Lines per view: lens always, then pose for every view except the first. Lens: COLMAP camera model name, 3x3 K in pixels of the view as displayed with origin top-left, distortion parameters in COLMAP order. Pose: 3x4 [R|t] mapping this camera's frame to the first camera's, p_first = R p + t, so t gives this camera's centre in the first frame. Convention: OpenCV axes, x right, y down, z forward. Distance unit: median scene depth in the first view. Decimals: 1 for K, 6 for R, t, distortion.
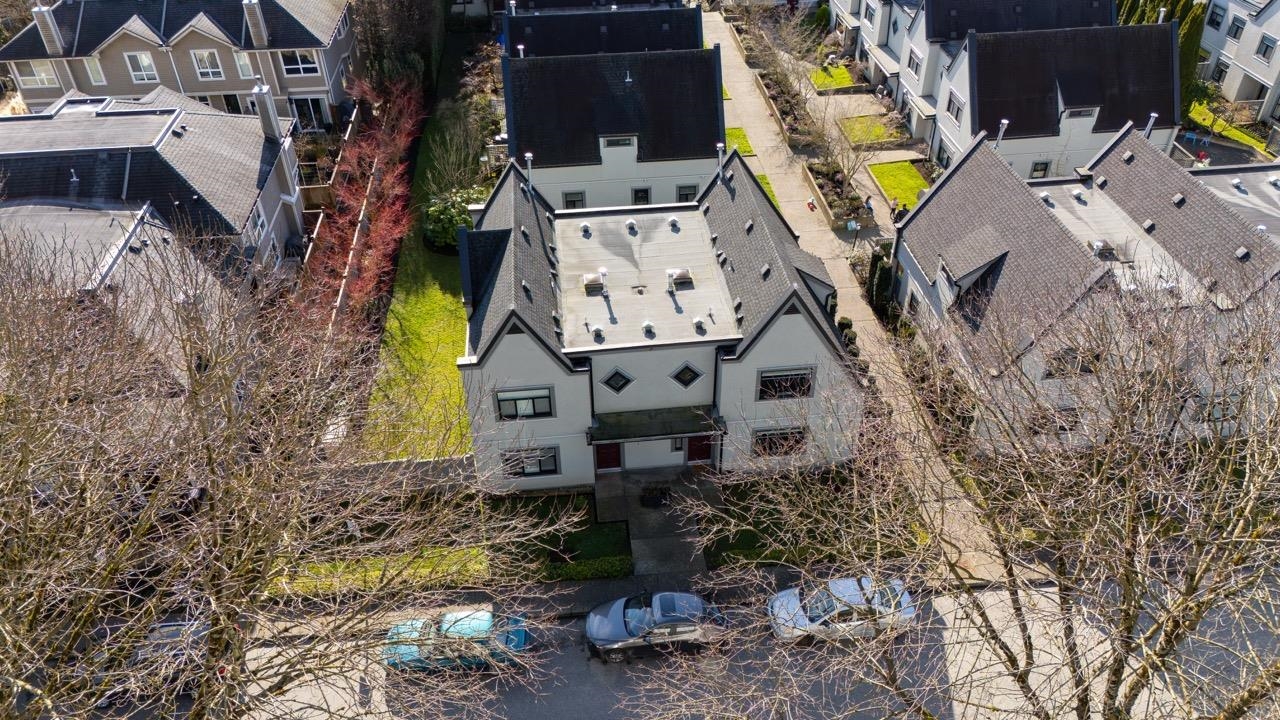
lens RADIAL K [[919.7, 0, 640.0], [0, 919.7, 360.0], [0, 0, 1]] dist [0.033957, -0.002042]
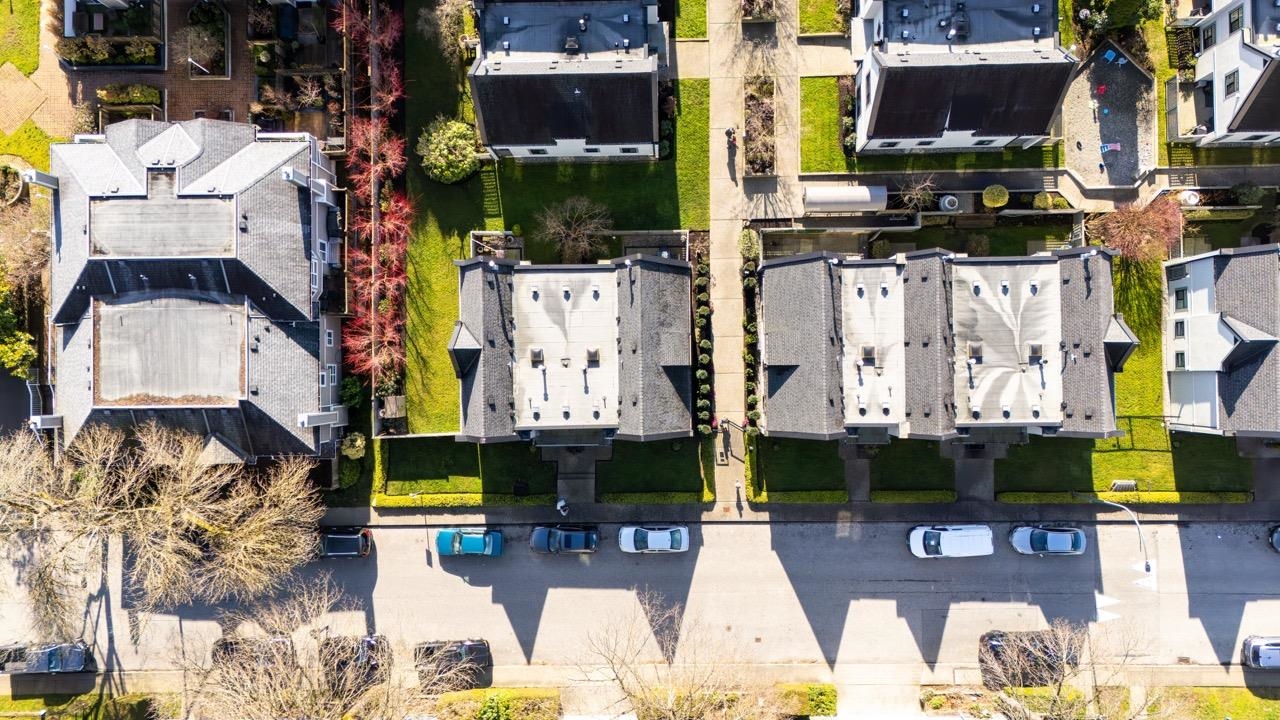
lens RADIAL K [[954.5, 0, 640.0], [0, 954.5, 360.0], [0, 0, 1]] dist [0.034131, 0.001583]
pose [[0.996111, 0.086837, -0.014882, 0.154355], [-0.044613, 0.642812, 0.764724, -1.373424], [0.075973, -0.761086, 0.644186, -0.050977]]
